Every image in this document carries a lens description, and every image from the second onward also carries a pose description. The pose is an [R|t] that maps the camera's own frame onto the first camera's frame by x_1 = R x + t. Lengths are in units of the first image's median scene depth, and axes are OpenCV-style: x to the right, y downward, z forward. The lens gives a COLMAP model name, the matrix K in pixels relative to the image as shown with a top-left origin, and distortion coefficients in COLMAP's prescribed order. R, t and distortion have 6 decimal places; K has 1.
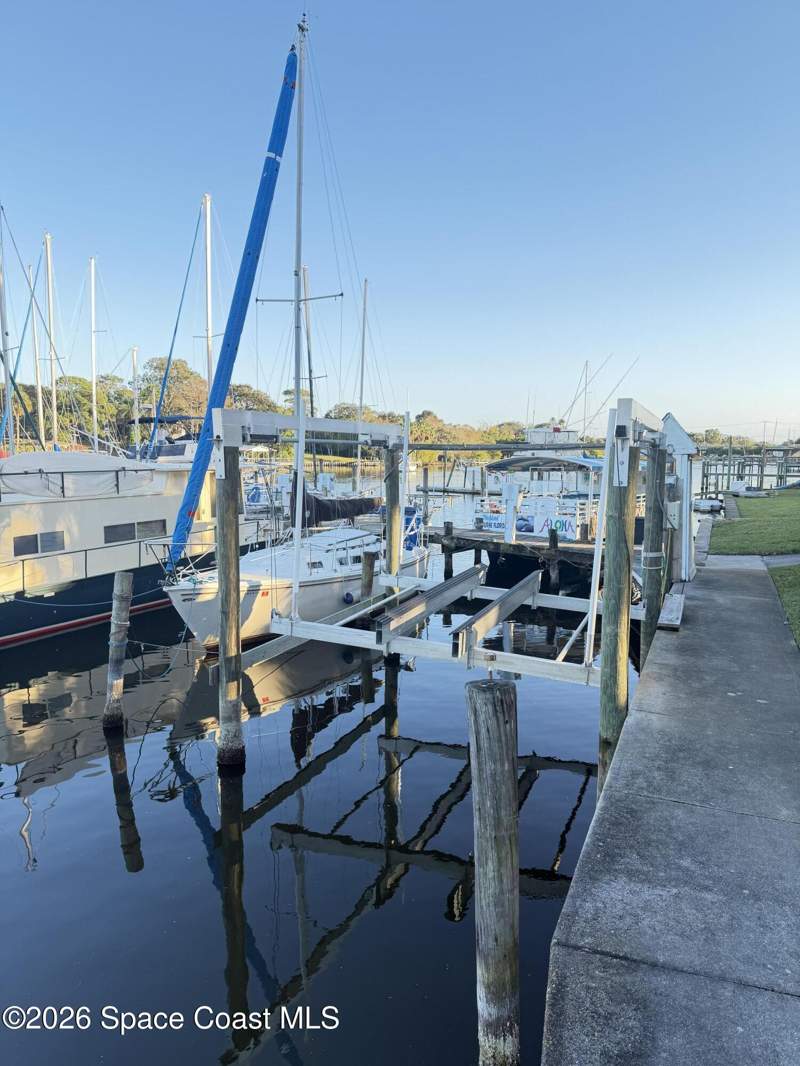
lens RADIAL K [[753.1, 0, 404.1], [0, 753.1, 536.5], [0, 0, 1]] dist [0.083021, -0.153519]
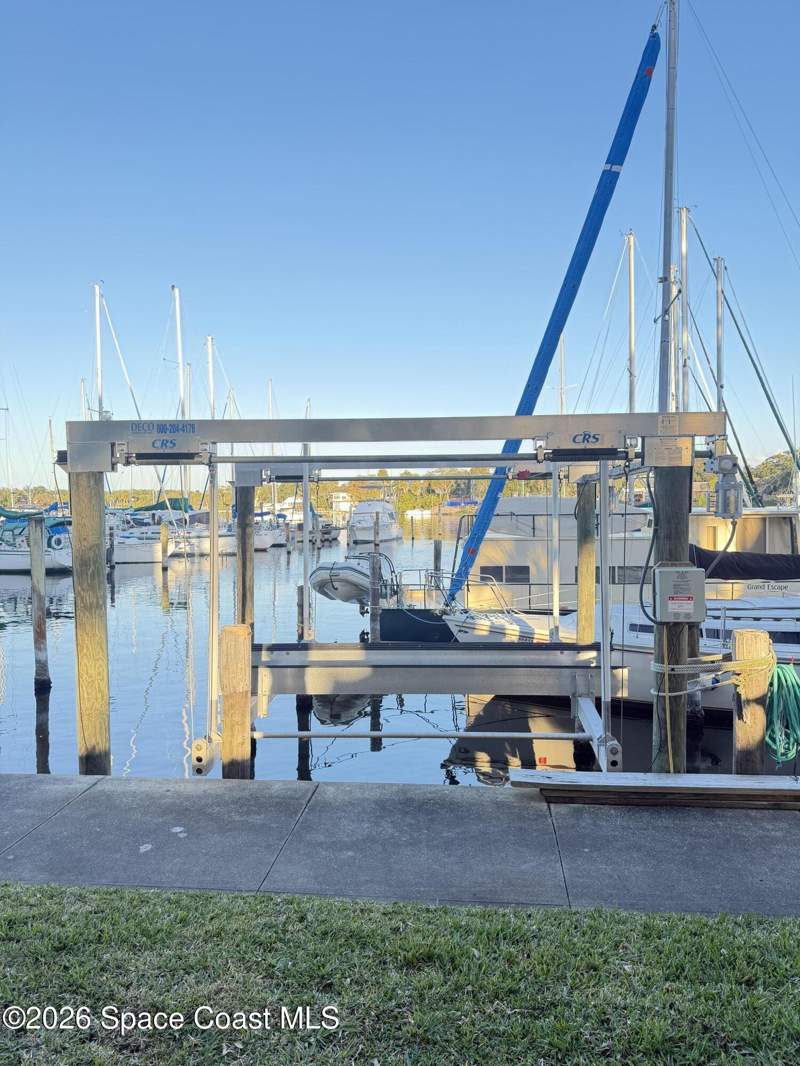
lens RADIAL K [[747.5, 0, 396.7], [0, 747.5, 530.1], [0, 0, 1]] dist [0.050671, -0.075527]
pose [[0.282247, 0.021428, -0.959102, 0.798102], [-0.096206, 0.995343, -0.006074, -0.050082], [0.954506, 0.093986, 0.282994, 0.695142]]
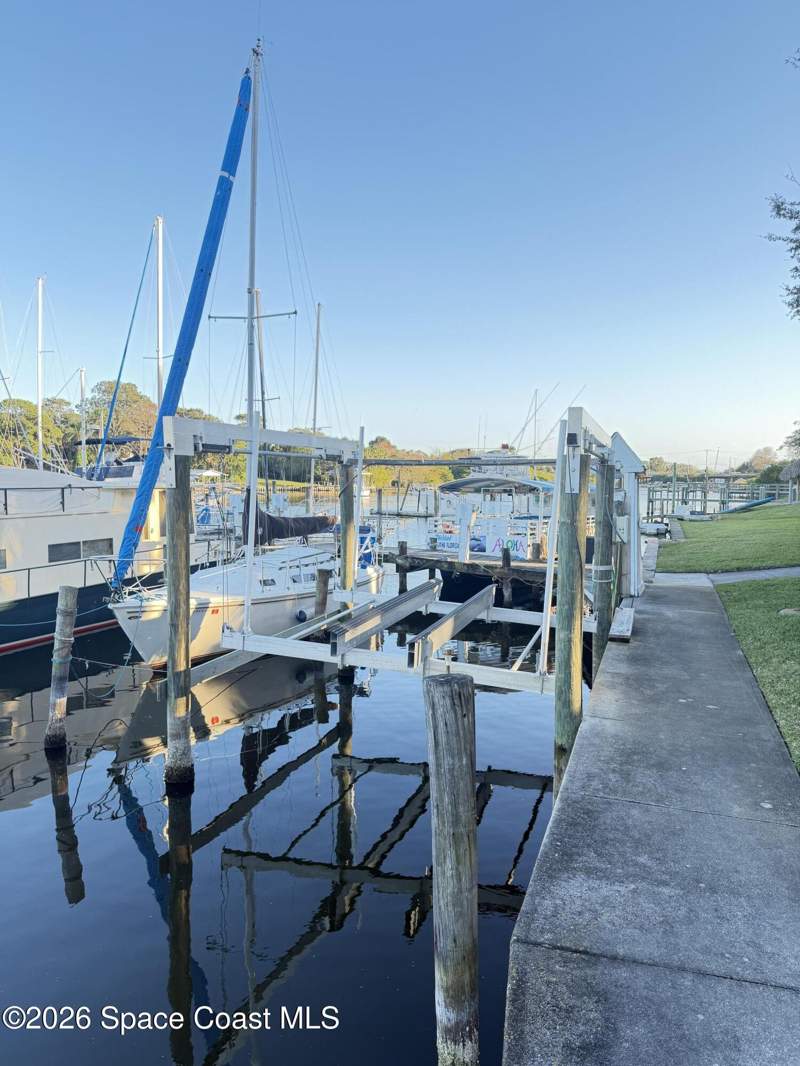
lens RADIAL K [[752.5, 0, 404.9], [0, 752.5, 533.2], [0, 0, 1]] dist [0.097116, -0.200742]
pose [[0.998036, -0.001484, 0.062626, -0.001413], [0.003897, 0.999253, -0.038436, 0.015750], [-0.062522, 0.038604, 0.997297, 0.002922]]
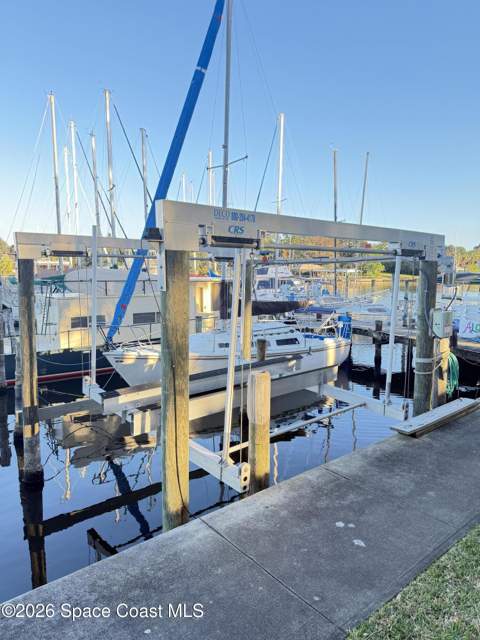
lens RADIAL K [[448.8, 0, 238.0], [0, 448.8, 318.3], [0, 0, 1]] dist [0.050671, -0.075527]
pose [[0.892520, 0.045577, -0.448699, 0.394718], [-0.051116, 0.998693, -0.000234, -0.022224], [0.448102, 0.023145, 0.893683, 0.328492]]
